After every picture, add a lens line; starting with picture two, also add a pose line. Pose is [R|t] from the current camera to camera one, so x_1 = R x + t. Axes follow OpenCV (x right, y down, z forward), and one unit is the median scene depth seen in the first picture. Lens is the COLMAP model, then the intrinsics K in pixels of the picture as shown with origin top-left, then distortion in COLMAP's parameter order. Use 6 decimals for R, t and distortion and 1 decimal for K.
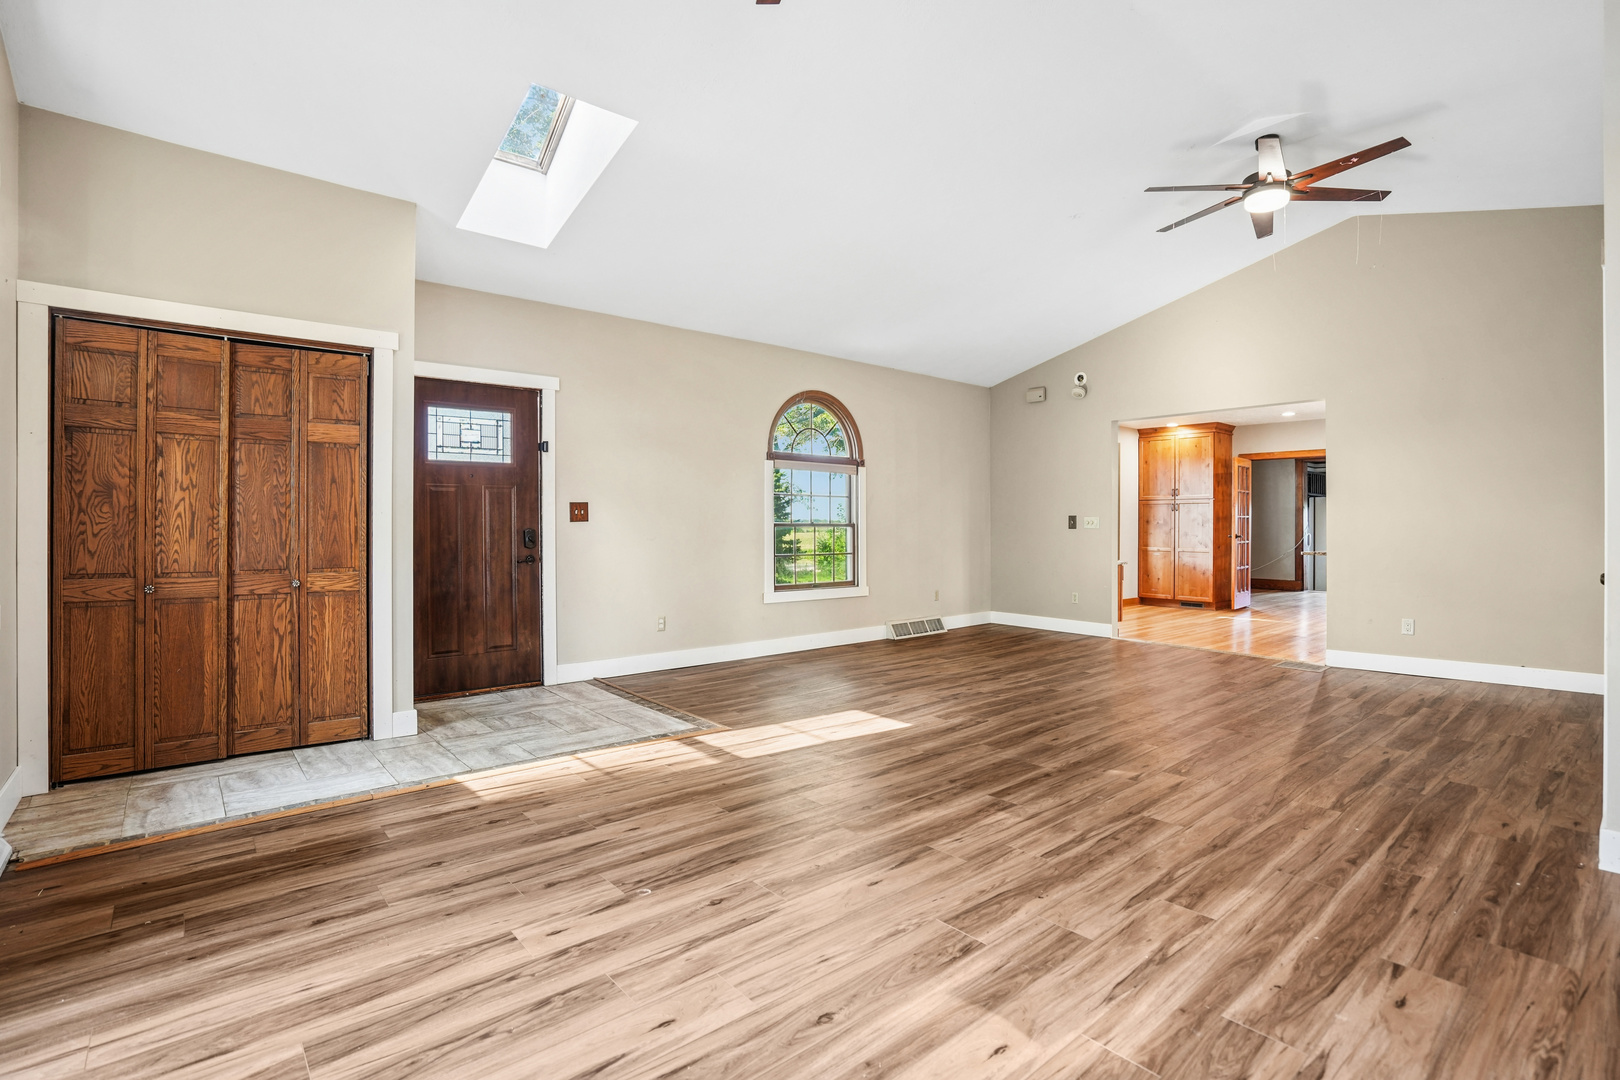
lens RADIAL K [[749.3, 0, 812.2], [0, 749.3, 533.6], [0, 0, 1]] dist [-0.003093, 0.000609]
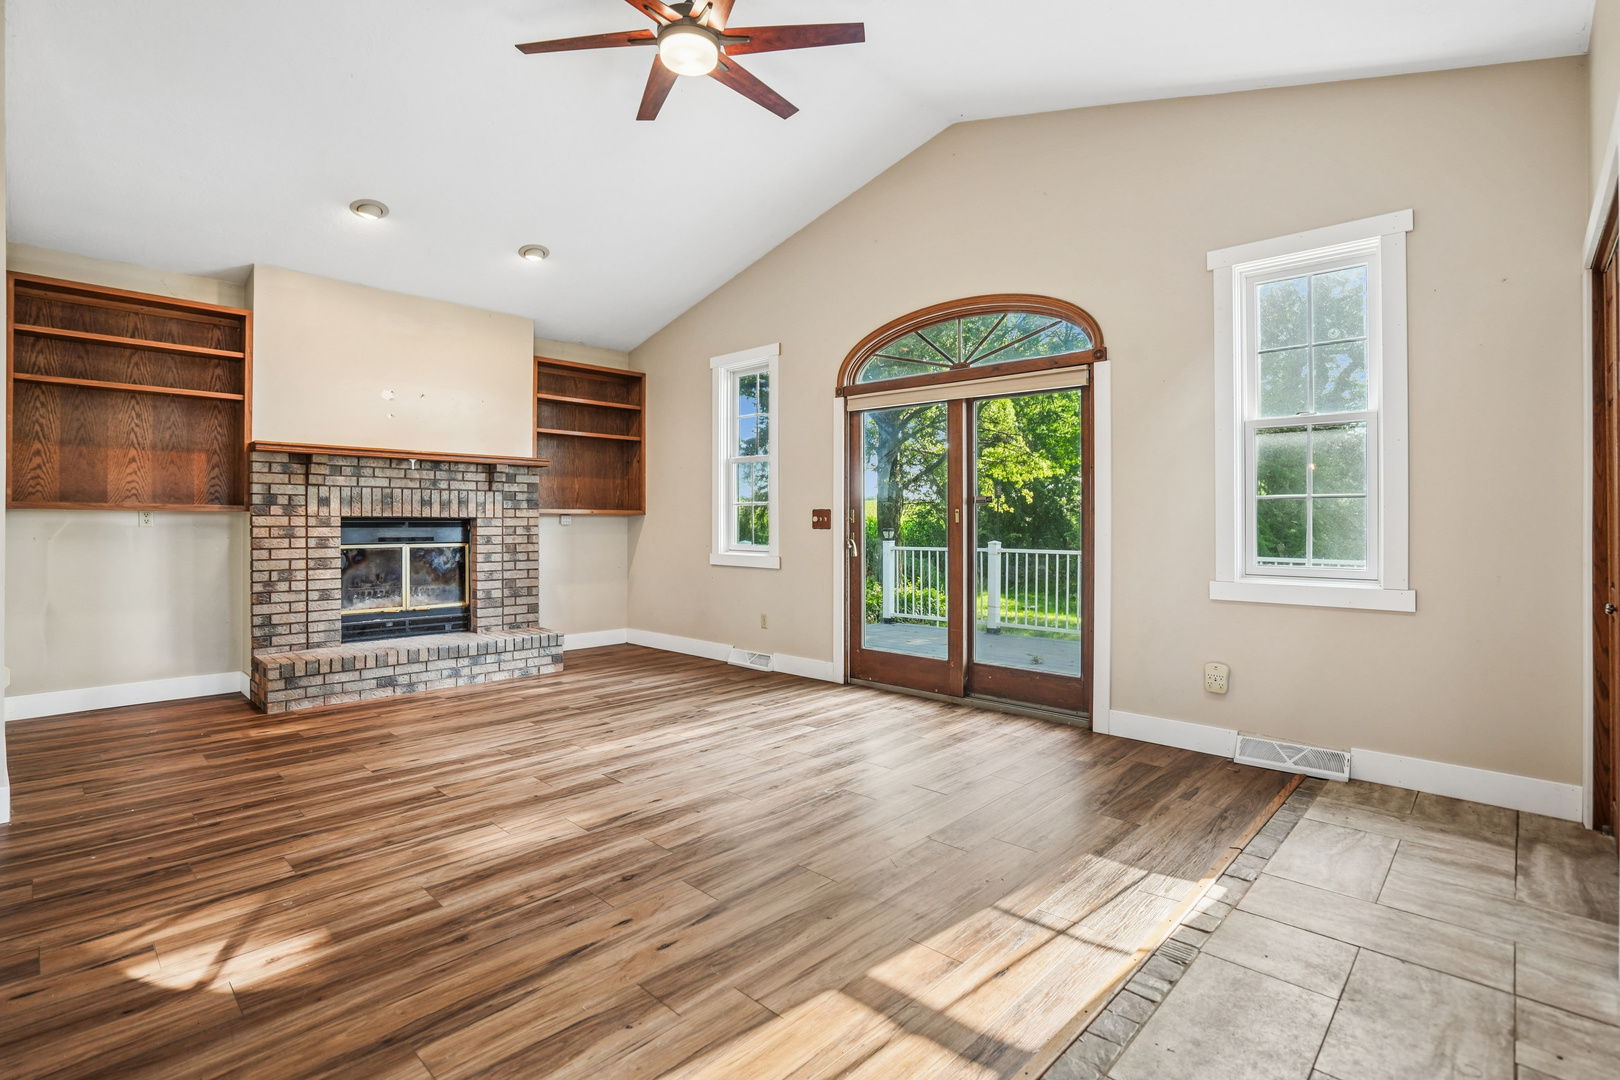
lens RADIAL K [[782.9, 0, 823.4], [0, 782.9, 523.0], [0, 0, 1]] dist [-0.011177, 0.001163]
pose [[-0.993191, 0.000541, -0.116498, -0.041641], [-0.000447, 0.999964, 0.008458, -0.018806], [0.116498, 0.008452, -0.993155, 2.082902]]
